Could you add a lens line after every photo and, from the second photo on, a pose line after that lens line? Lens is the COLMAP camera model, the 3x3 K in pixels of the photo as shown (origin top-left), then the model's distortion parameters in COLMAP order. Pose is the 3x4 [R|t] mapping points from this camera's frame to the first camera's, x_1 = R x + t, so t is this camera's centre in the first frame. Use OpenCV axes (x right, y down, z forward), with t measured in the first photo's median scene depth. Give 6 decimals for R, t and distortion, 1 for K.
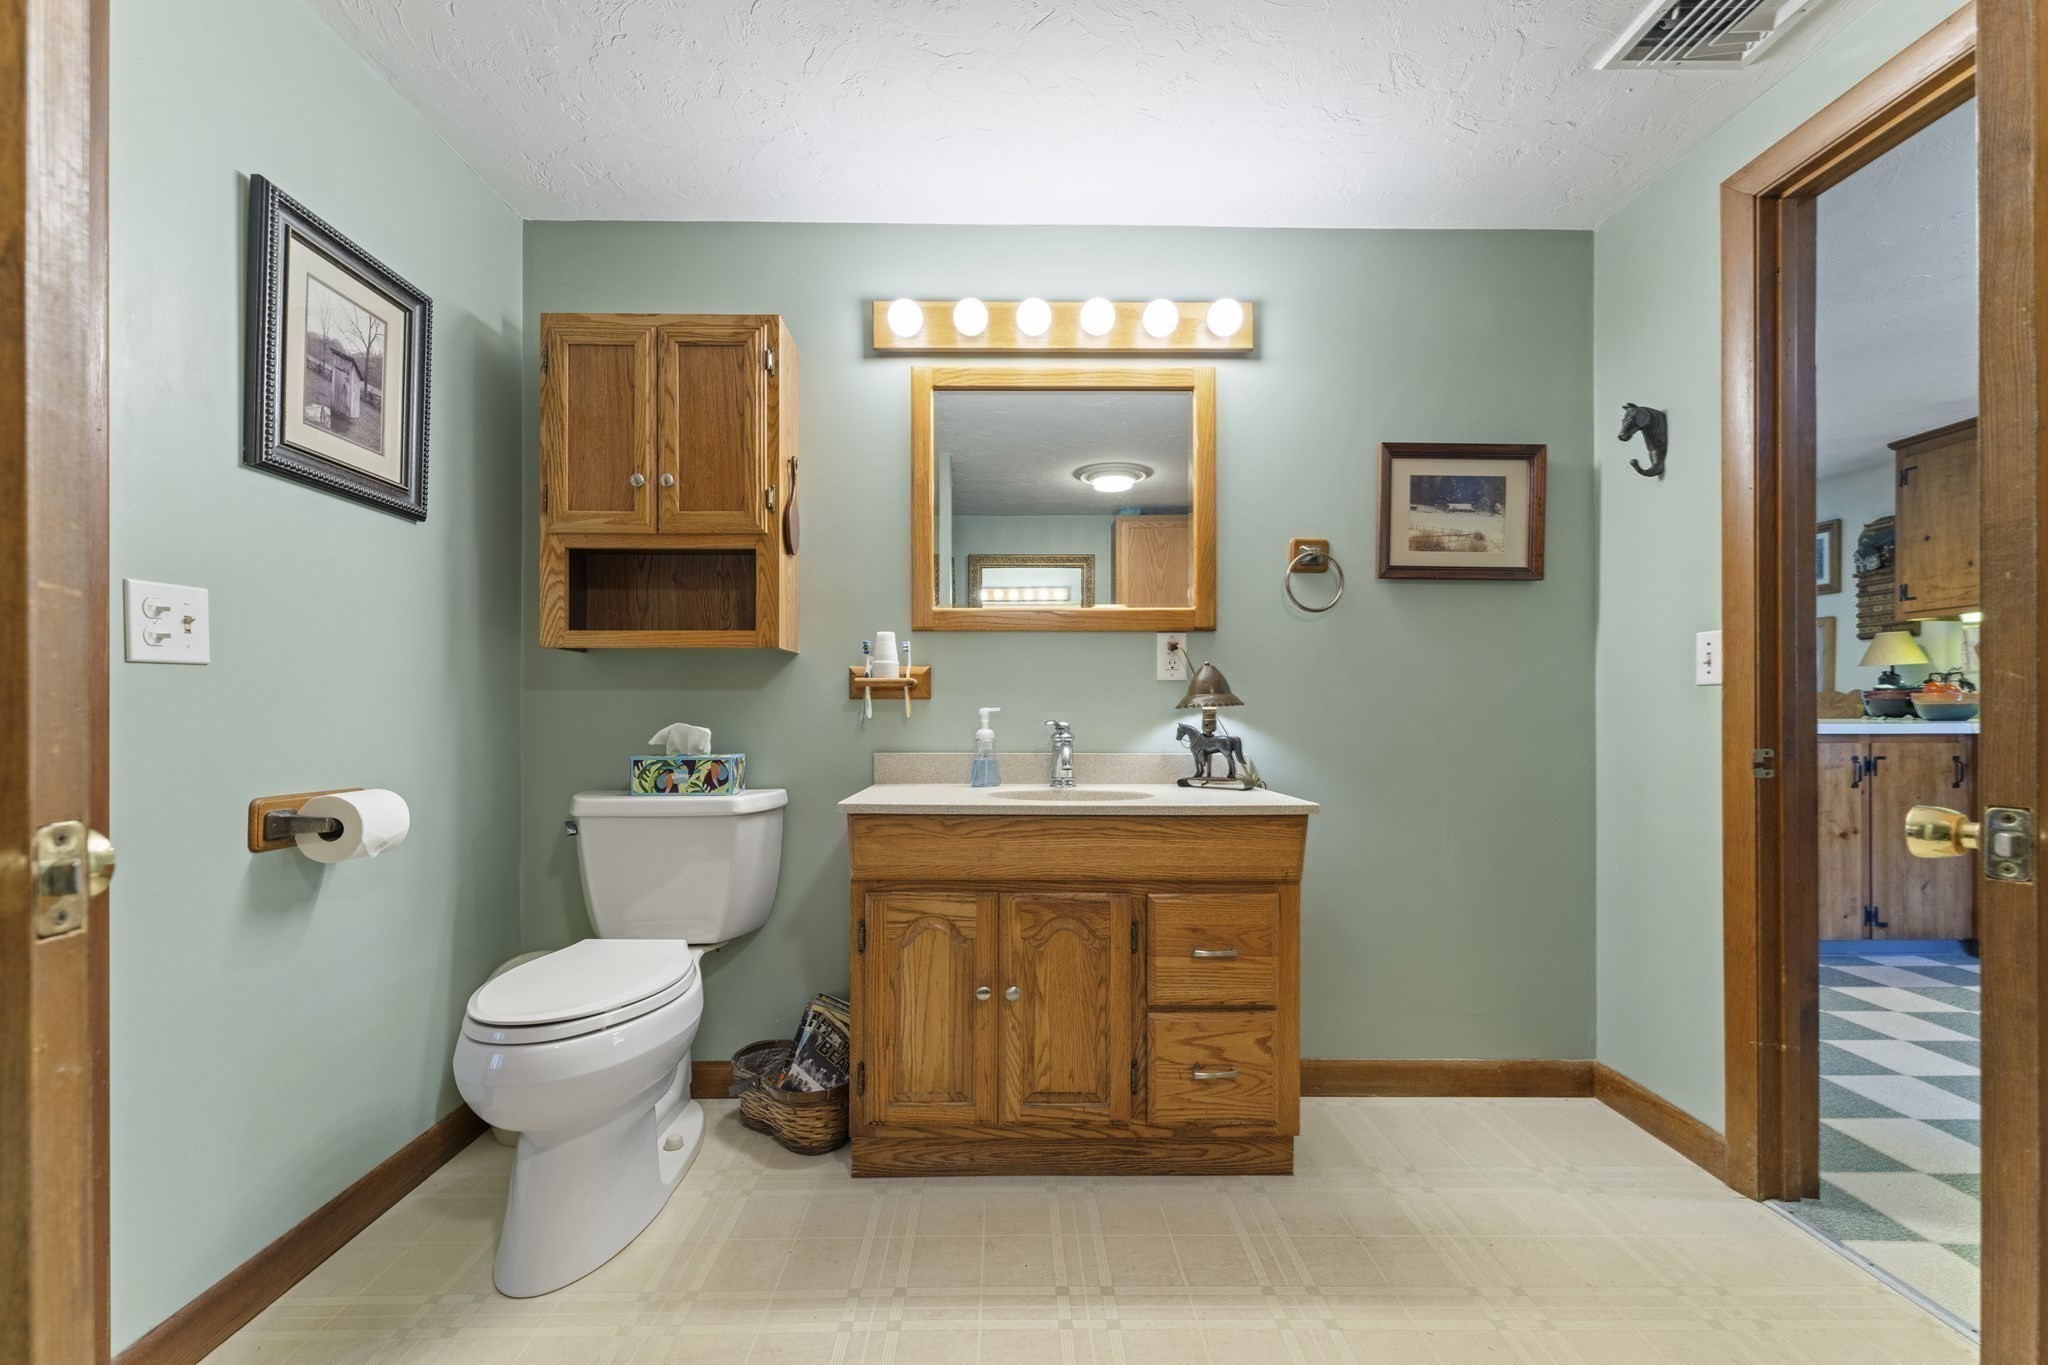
lens RADIAL K [[835.9, 0, 1038.0], [0, 835.9, 707.3], [0, 0, 1]] dist [0.001932, 0.000170]
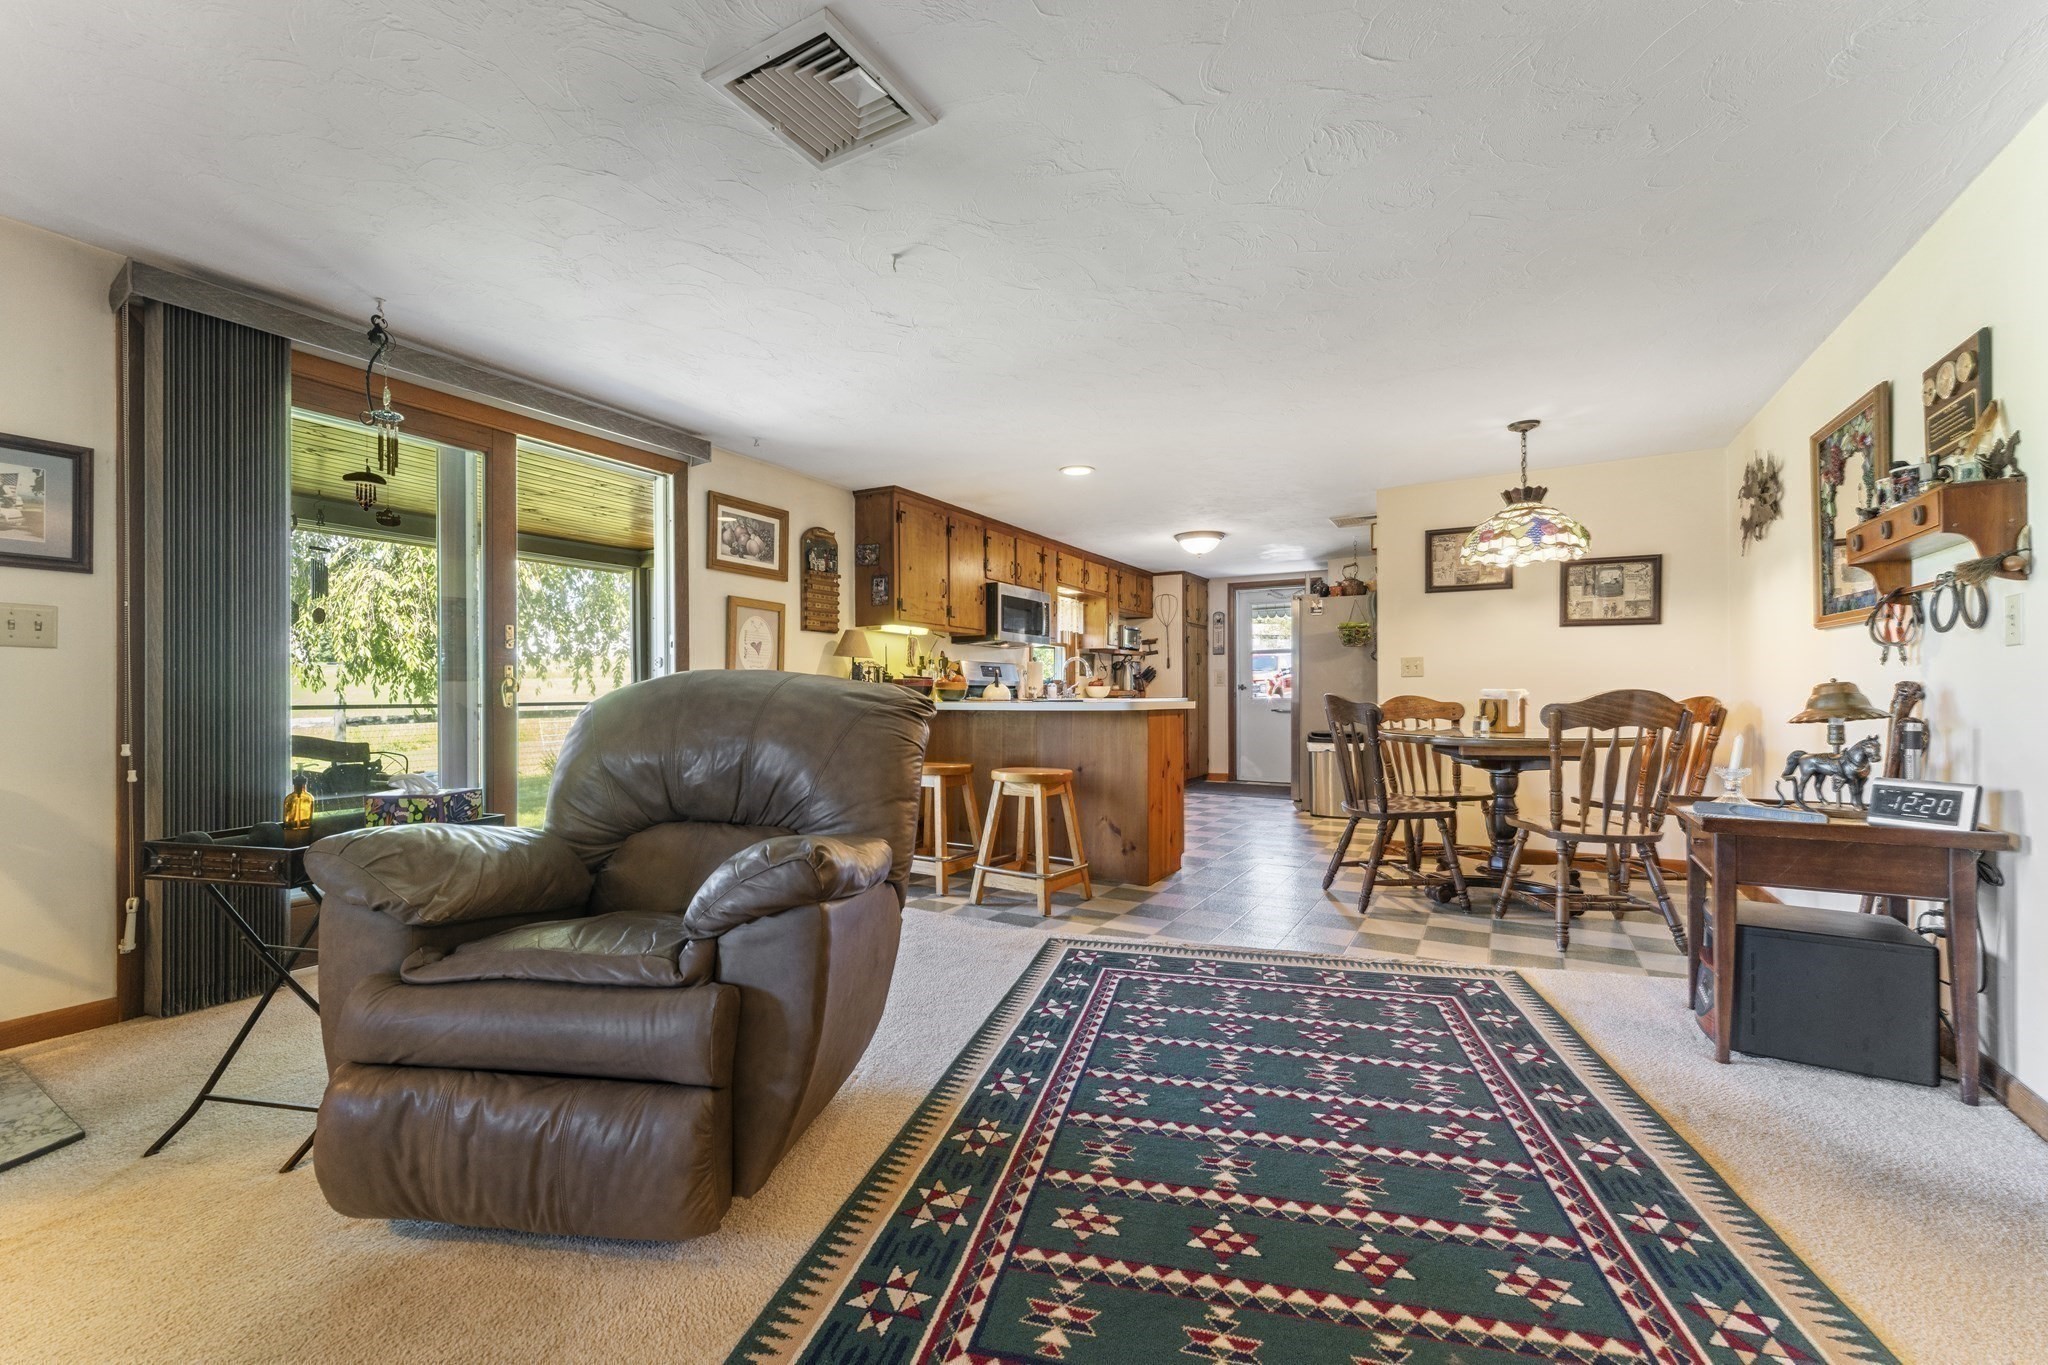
lens RADIAL K [[835.9, 0, 1040.4], [0, 835.9, 696.7], [0, 0, 1]] dist [0.001932, 0.000170]
pose [[-0.855020, 0.002203, 0.518590, 0.177892], [0.003499, 0.999993, 0.001522, 0.006717], [-0.518583, 0.003116, -0.855022, 2.113450]]
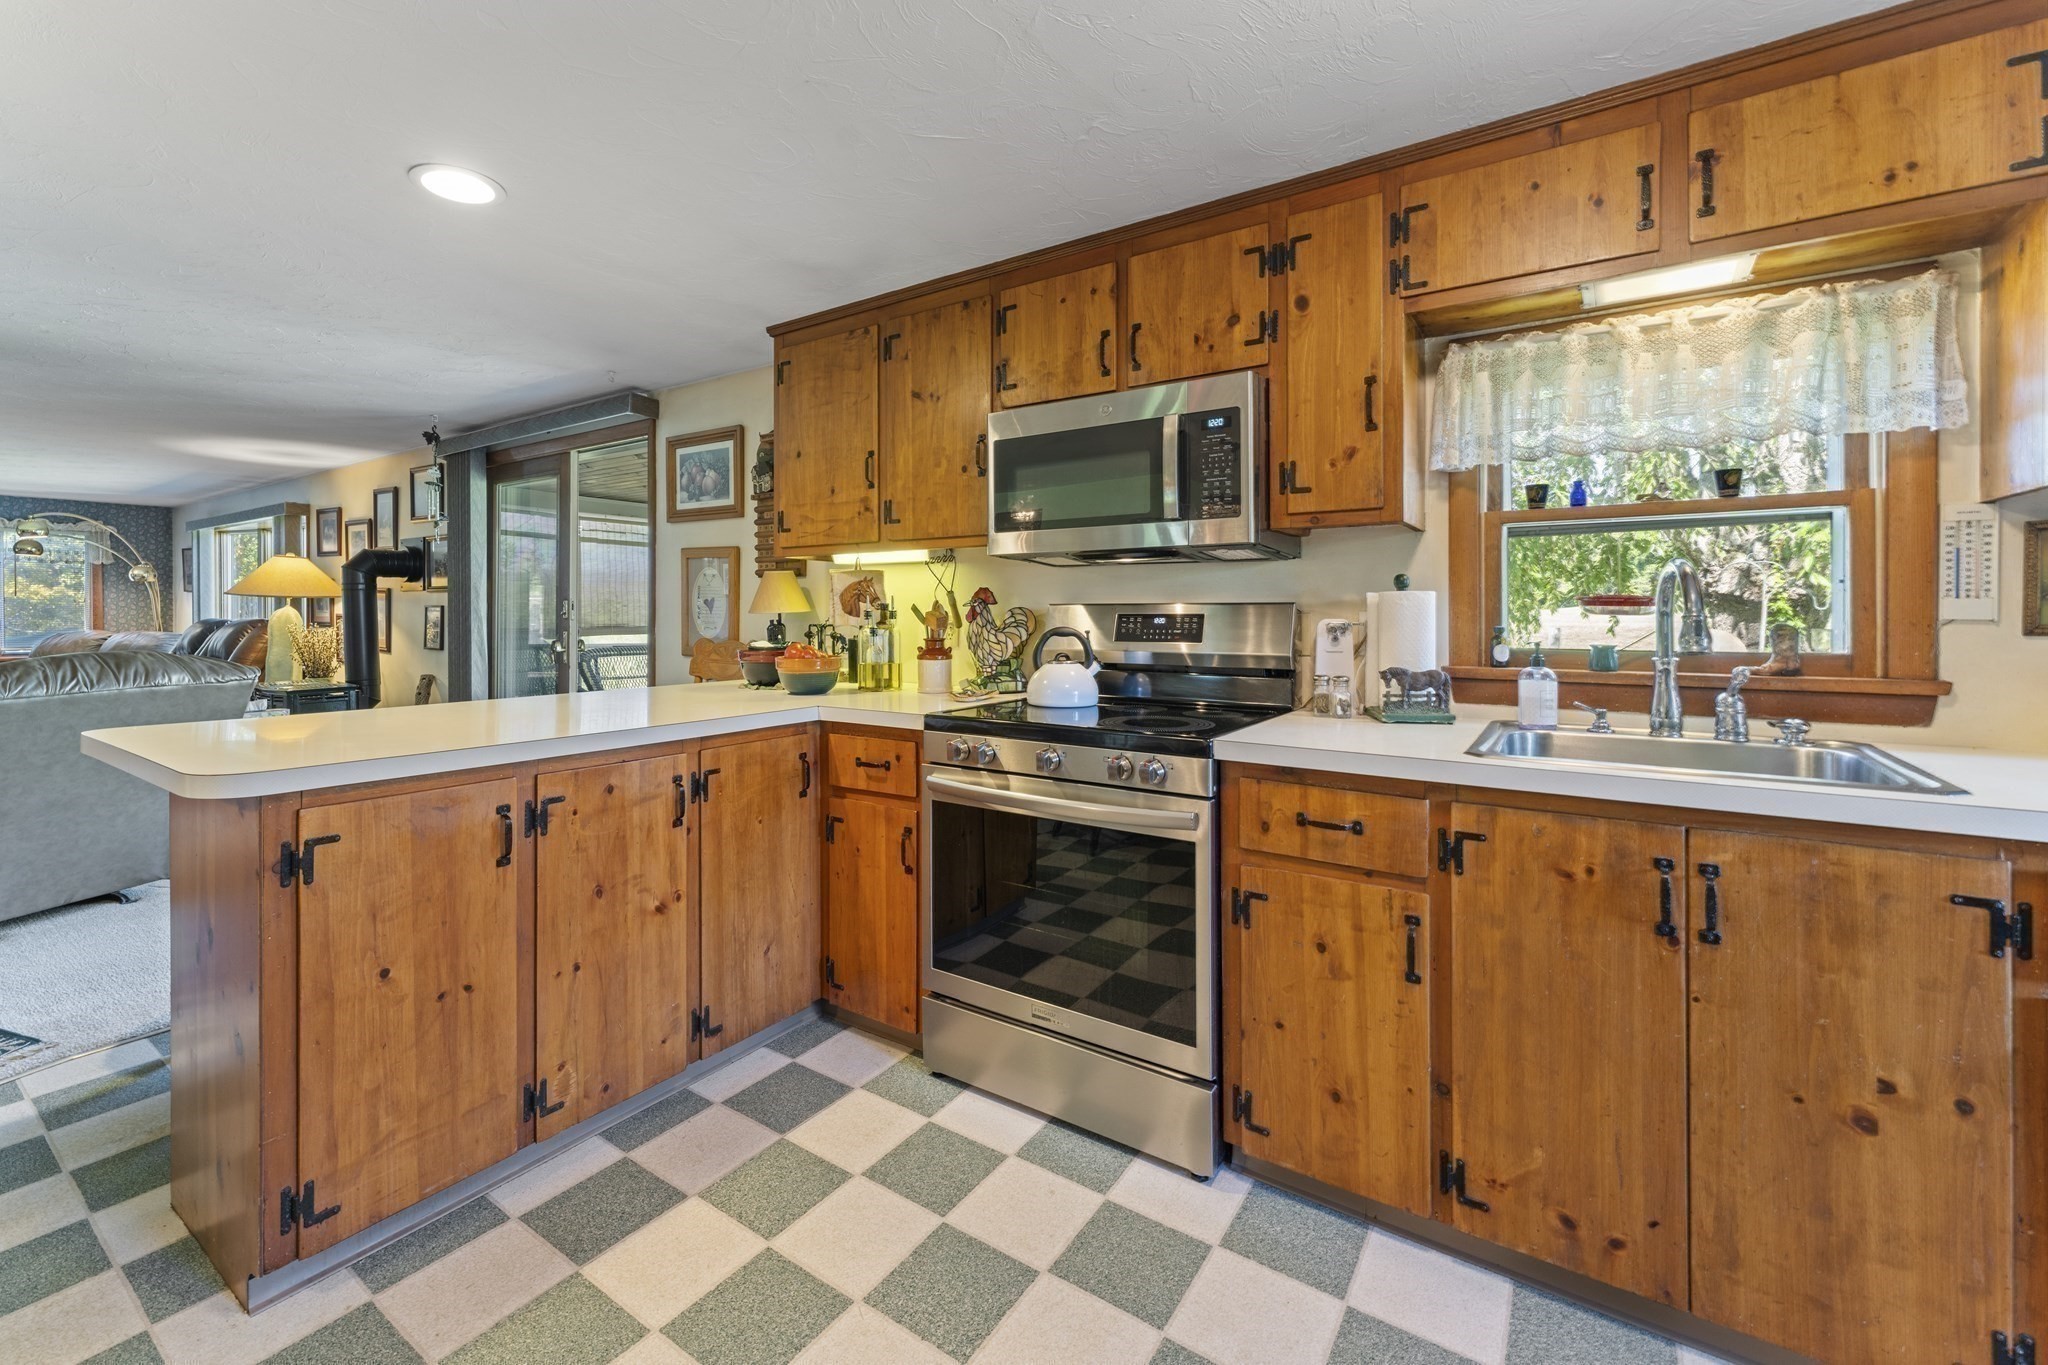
lens RADIAL K [[835.9, 0, 1021.7], [0, 835.9, 612.0], [0, 0, 1]] dist [0.001932, 0.000170]
pose [[0.581382, -0.006358, 0.813606, 0.561147], [0.004630, 0.999979, 0.004505, -0.059262], [-0.813618, 0.001148, 0.581399, 0.388093]]
